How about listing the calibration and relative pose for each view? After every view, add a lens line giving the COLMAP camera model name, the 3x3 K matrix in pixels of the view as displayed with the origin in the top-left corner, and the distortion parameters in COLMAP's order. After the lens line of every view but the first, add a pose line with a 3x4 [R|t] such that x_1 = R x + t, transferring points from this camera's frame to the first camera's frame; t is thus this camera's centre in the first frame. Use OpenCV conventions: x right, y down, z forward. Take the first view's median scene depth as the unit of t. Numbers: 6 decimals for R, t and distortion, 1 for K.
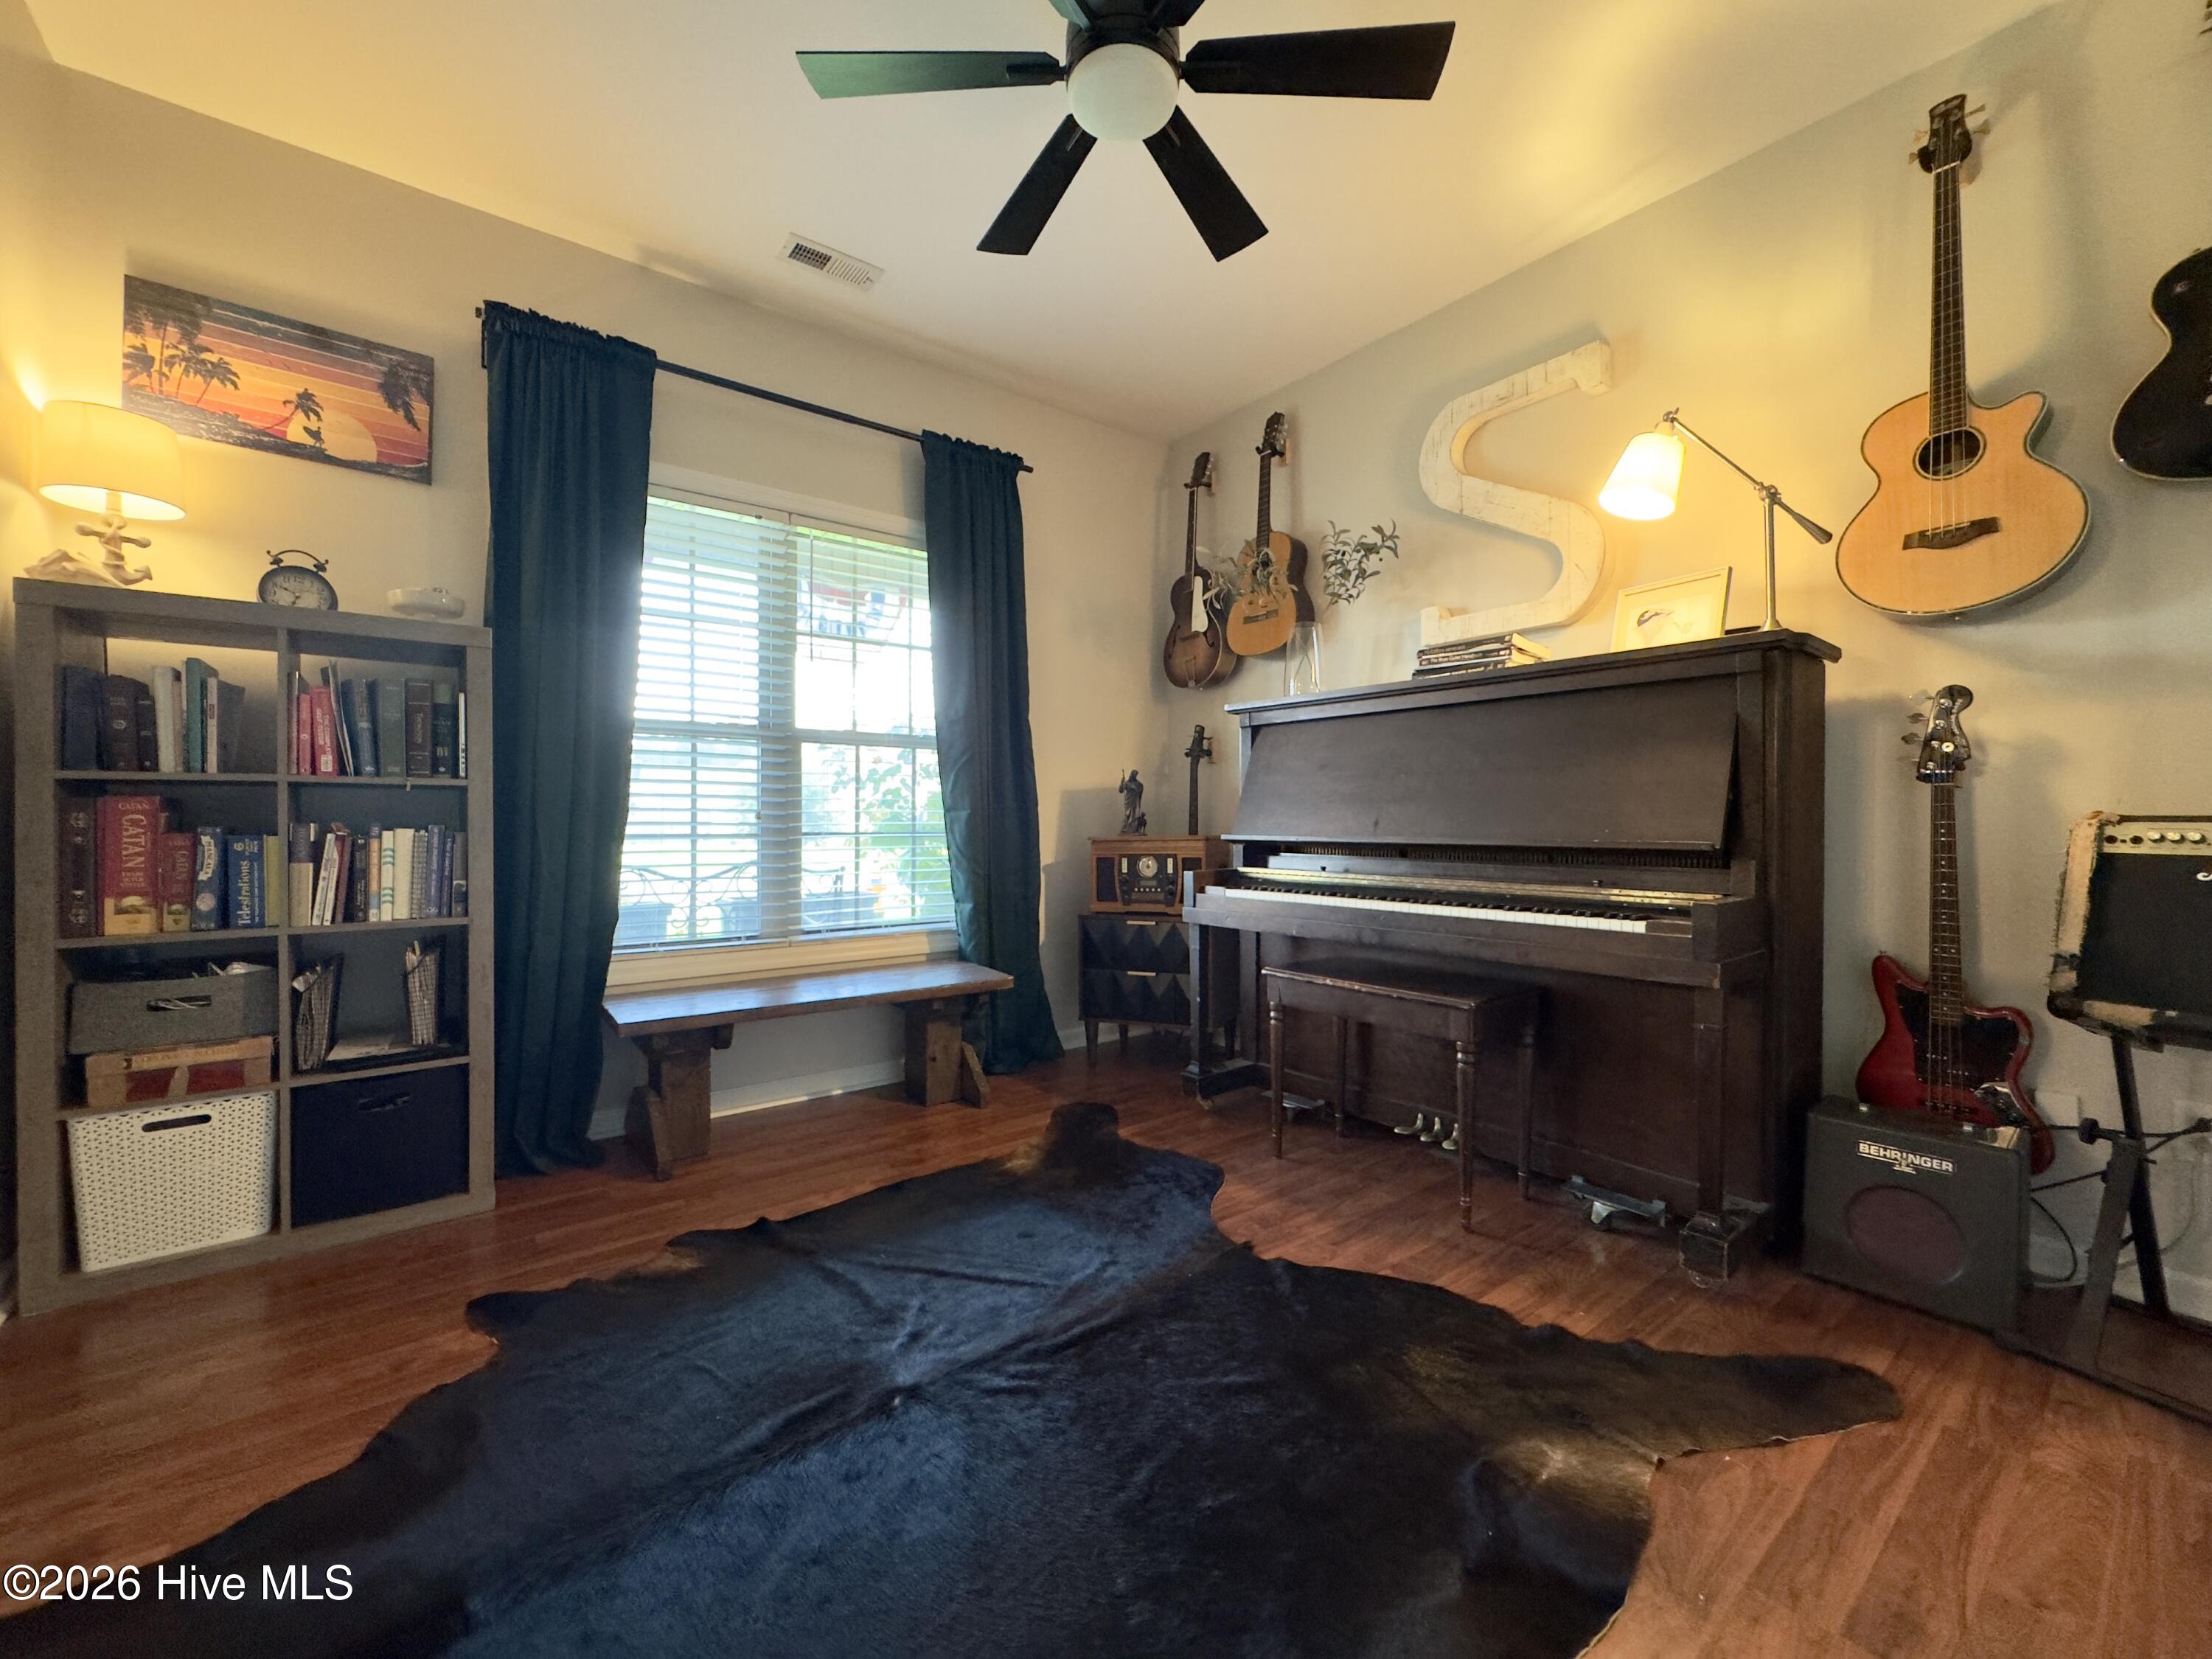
lens RADIAL K [[889.2, 0, 1102.1], [0, 889.2, 825.0], [0, 0, 1]] dist [-0.001871, -0.000086]
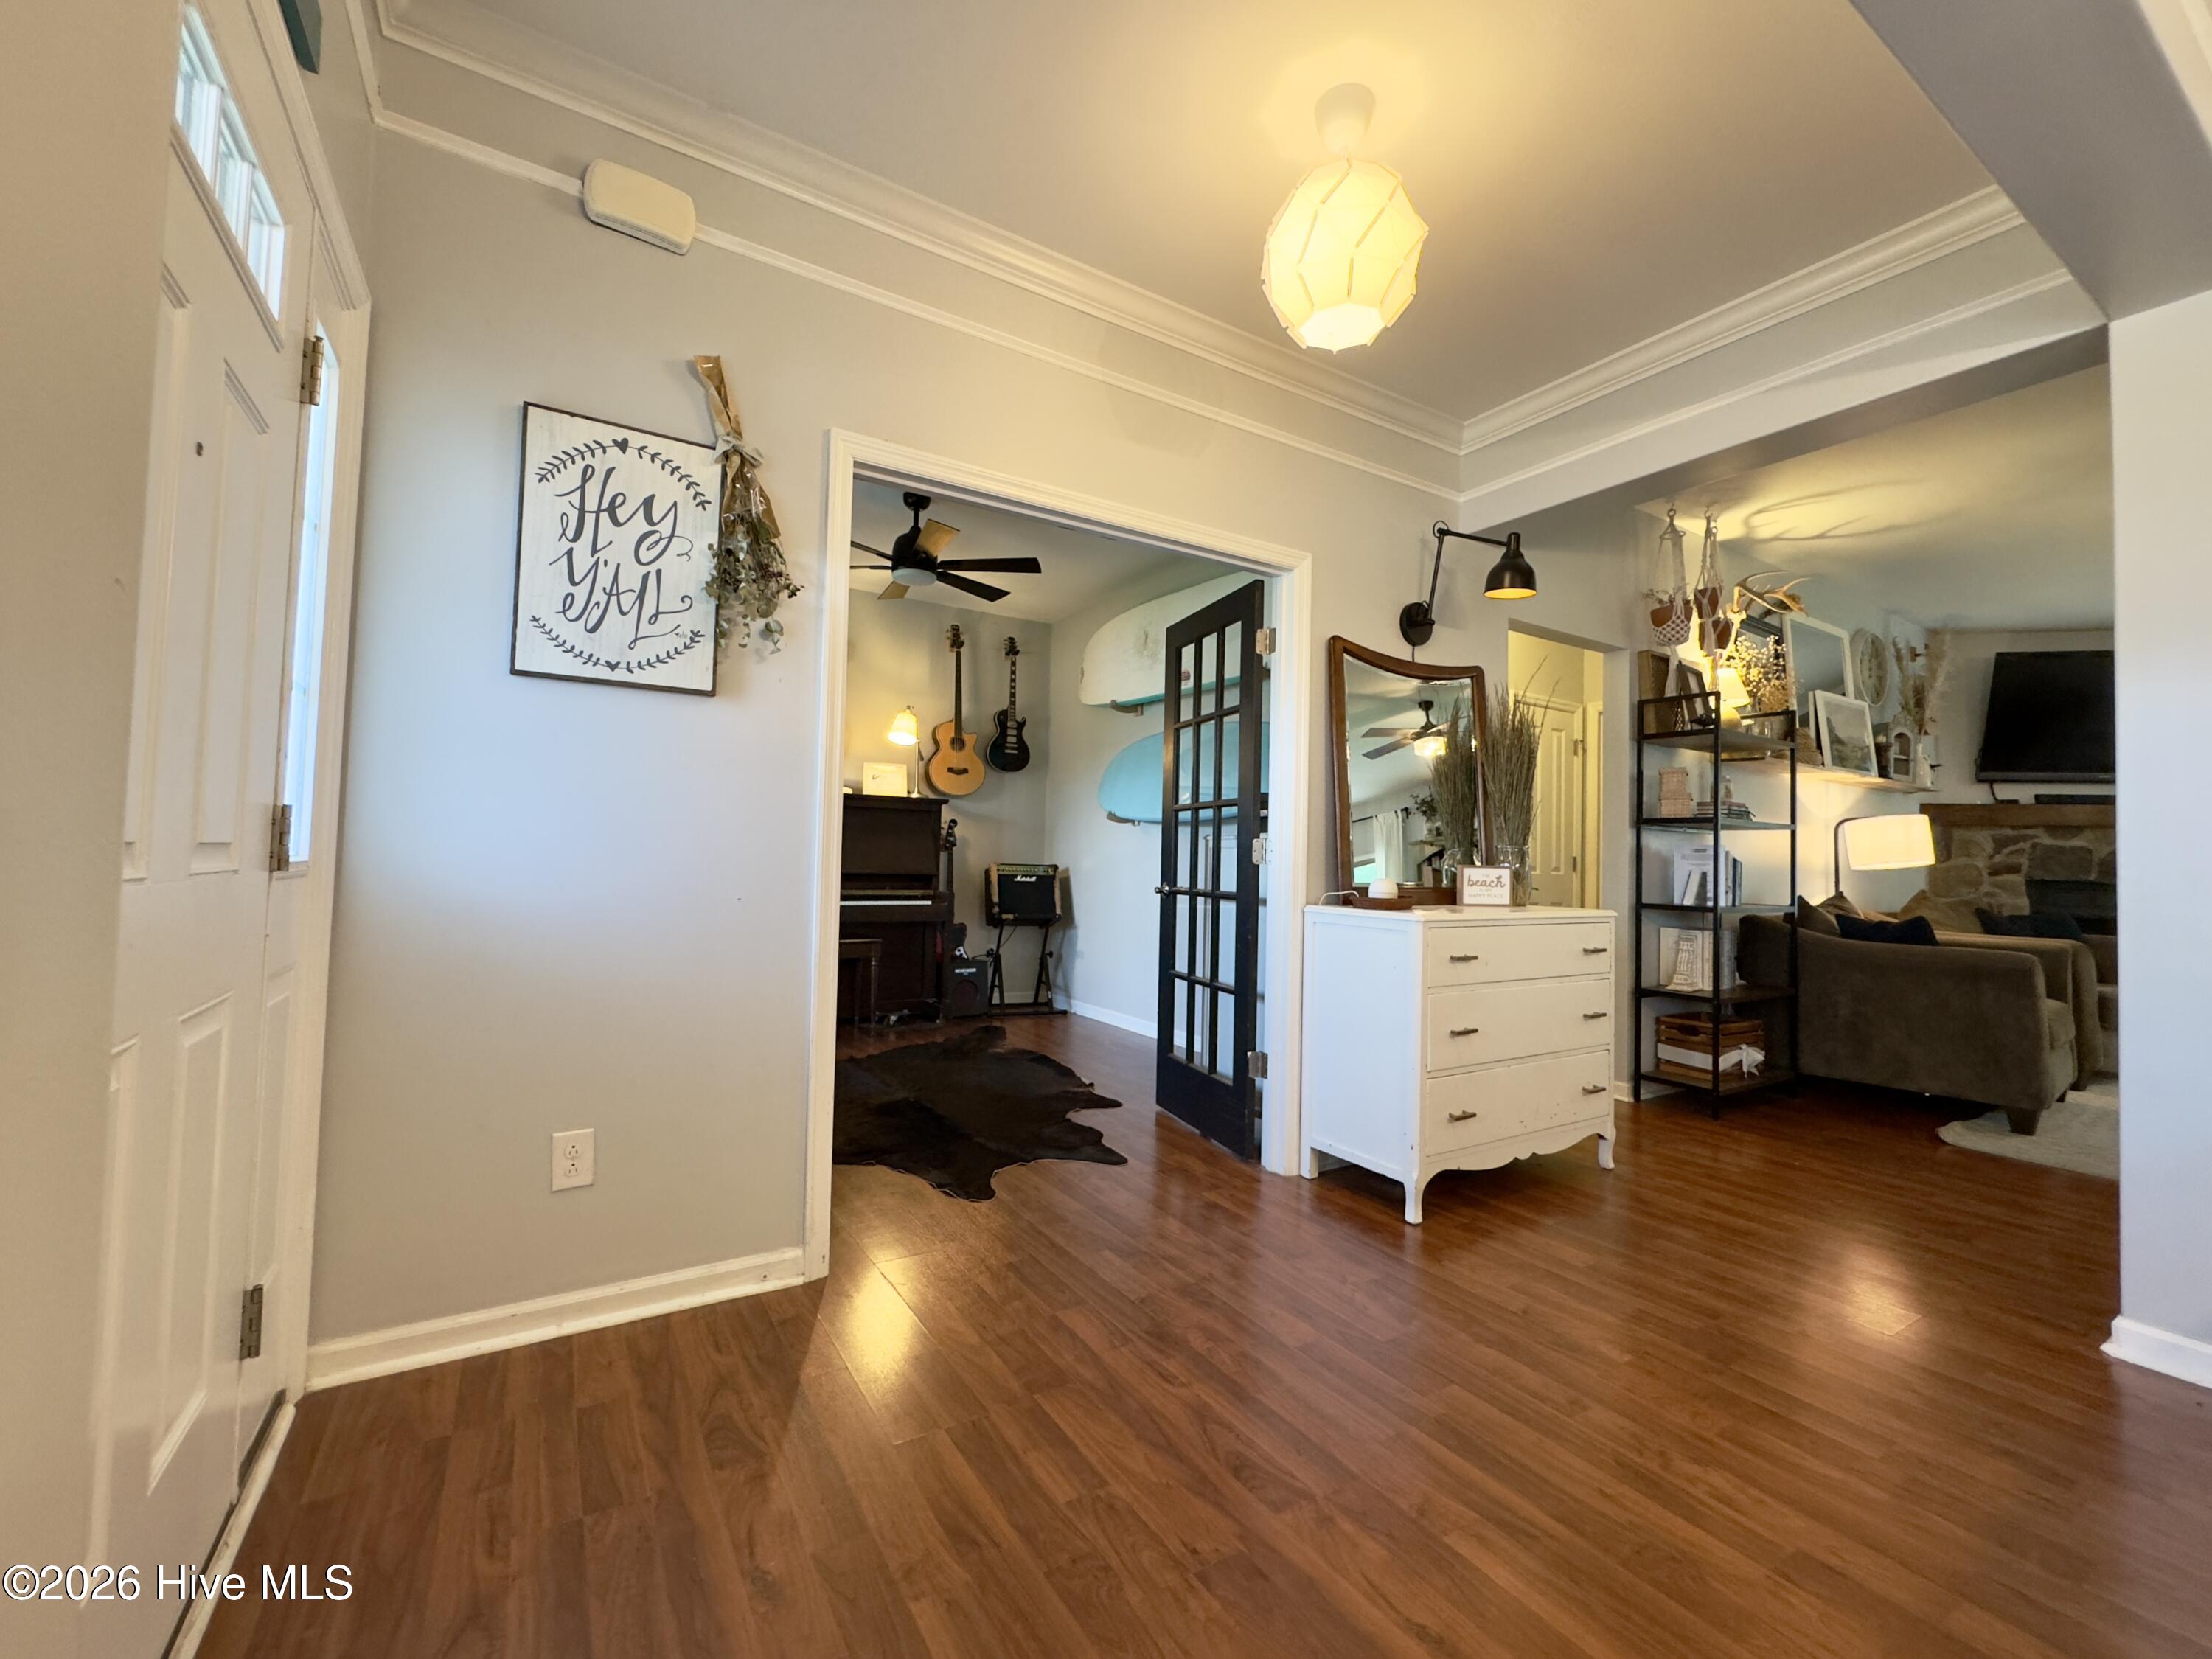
lens RADIAL K [[924.3, 0, 1105.8], [0, 924.3, 824.1], [0, 0, 1]] dist [-0.002500, -0.000180]
pose [[0.099092, 0.036668, 0.994402, -1.609669], [-0.022669, 0.999145, -0.034584, -0.031509], [-0.994820, -0.019116, 0.099838, 0.122875]]
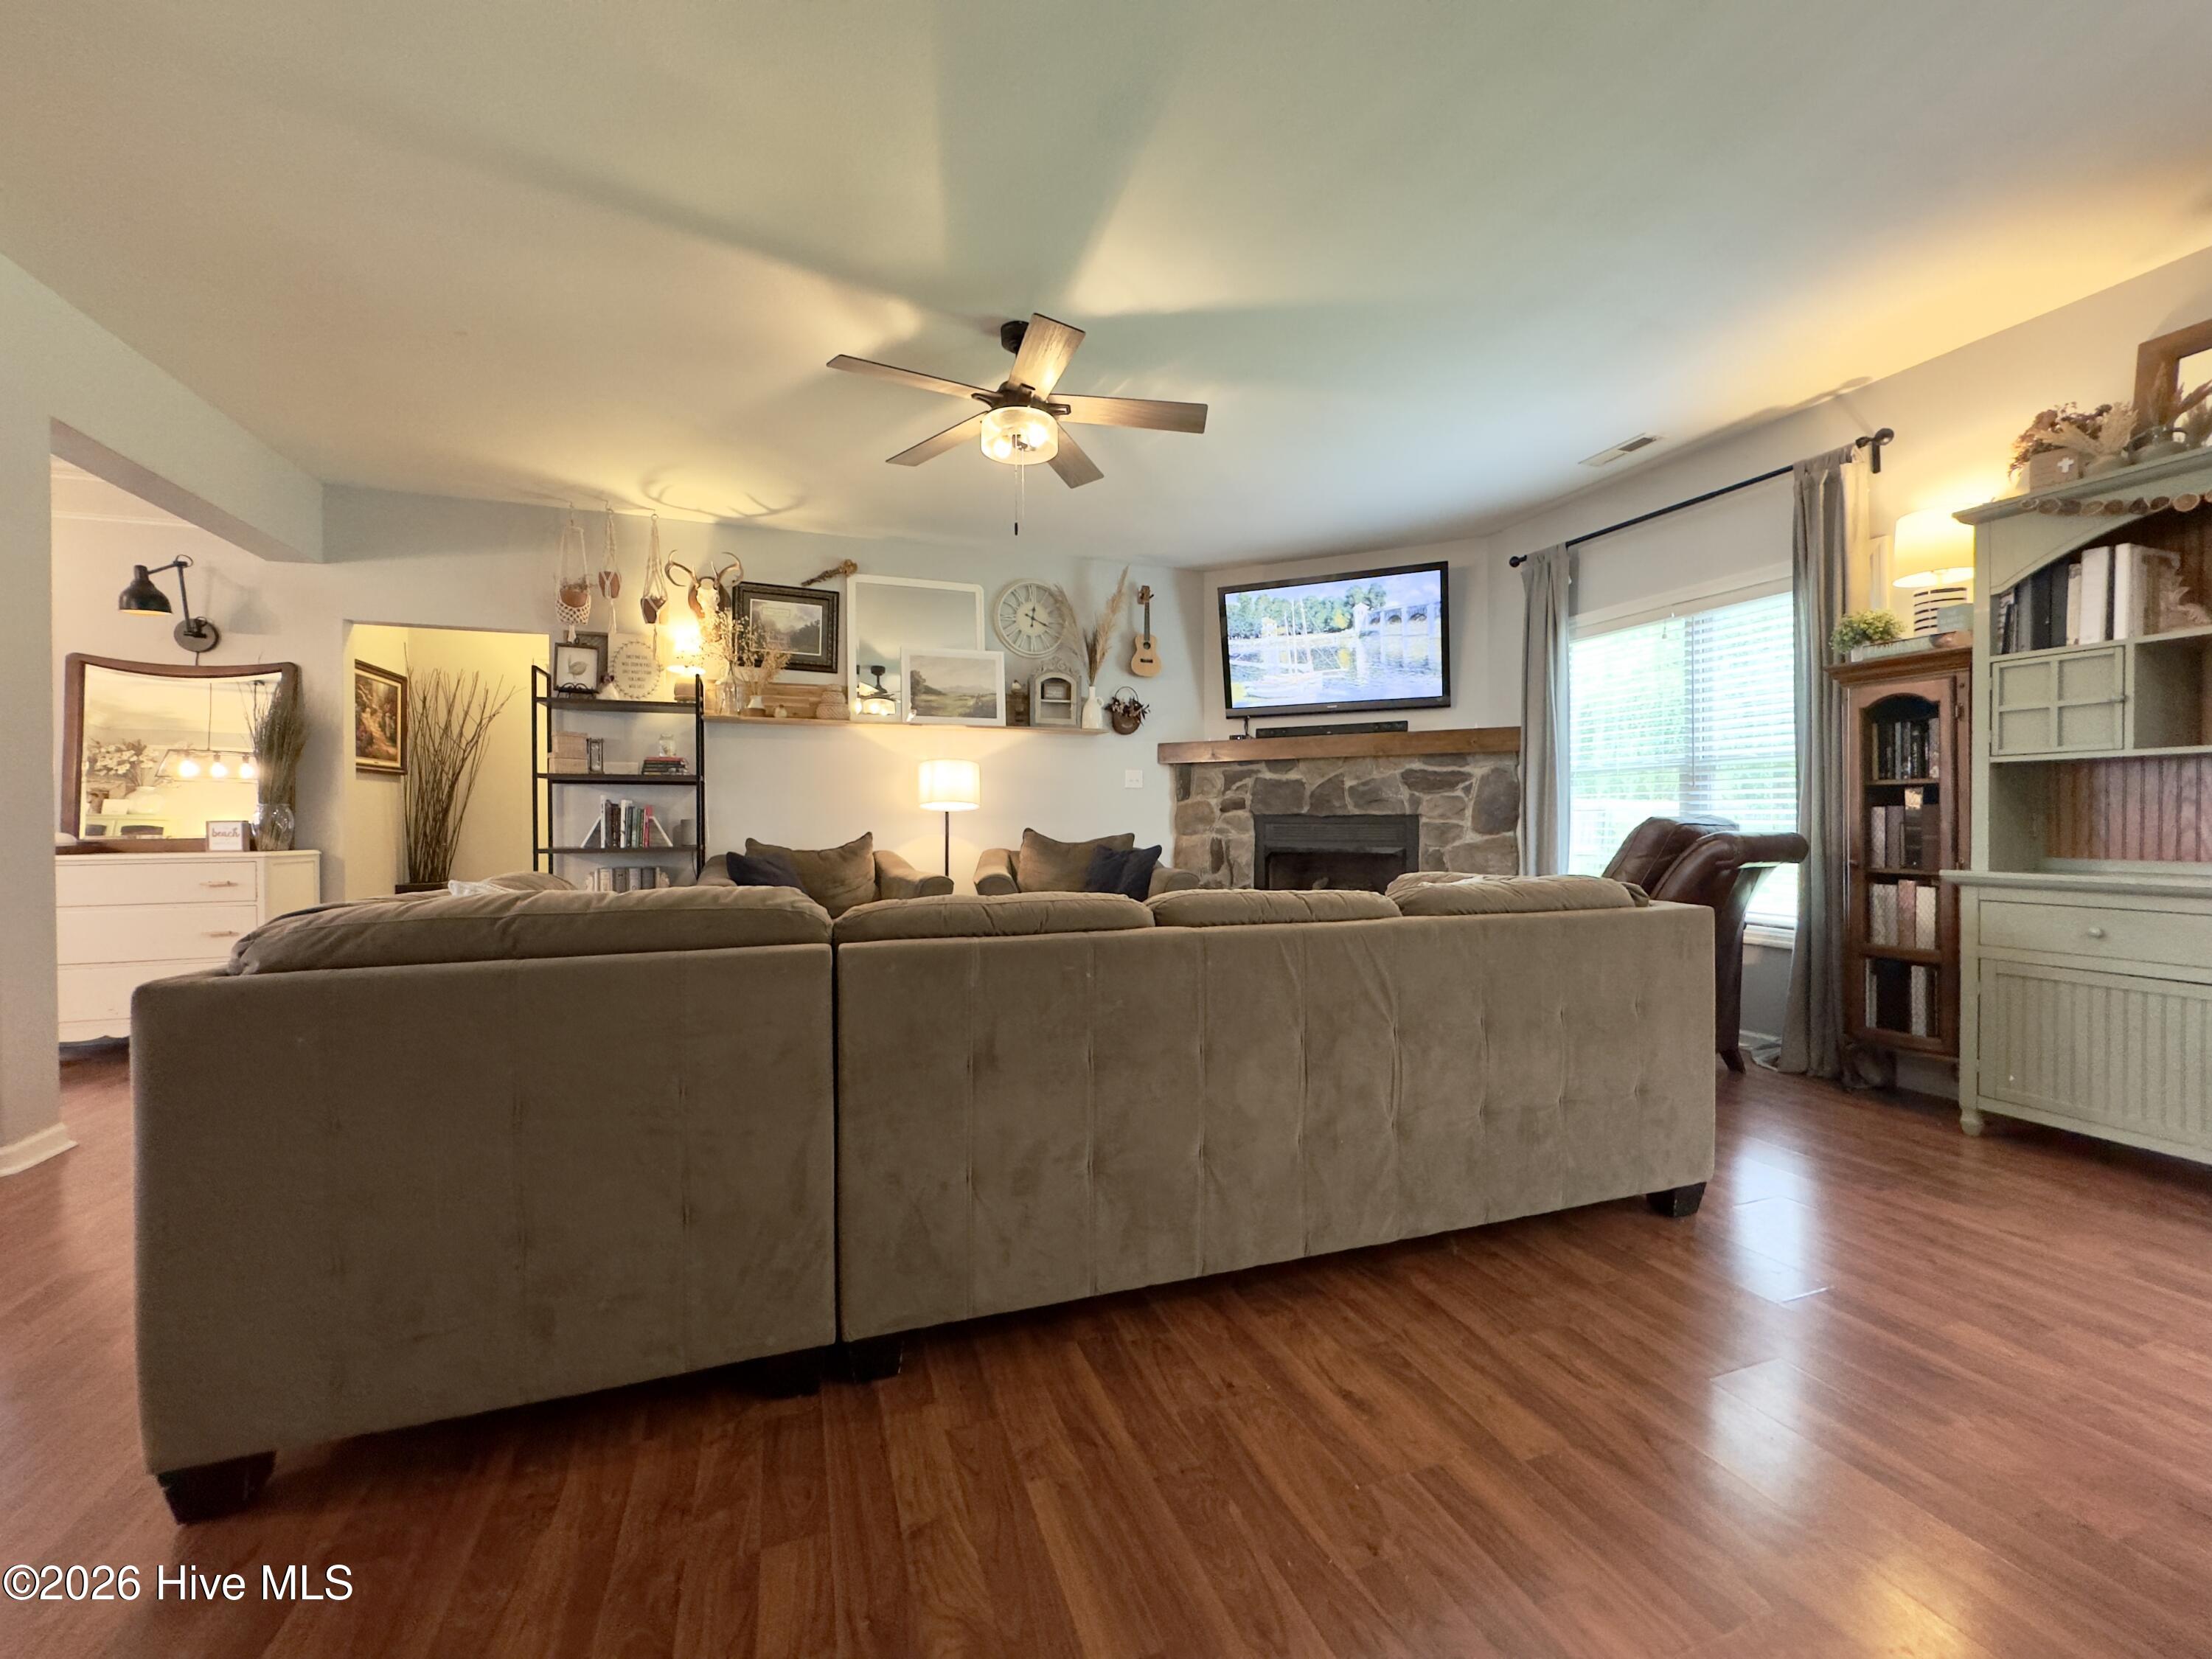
lens RADIAL K [[881.1, 0, 1103.5], [0, 881.1, 826.5], [0, 0, 1]] dist [-0.002138, -0.000070]
pose [[0.307892, -0.011955, 0.951346, -1.288405], [0.009267, 0.999911, 0.009566, -0.019575], [-0.951376, 0.005871, 0.307976, -2.332836]]
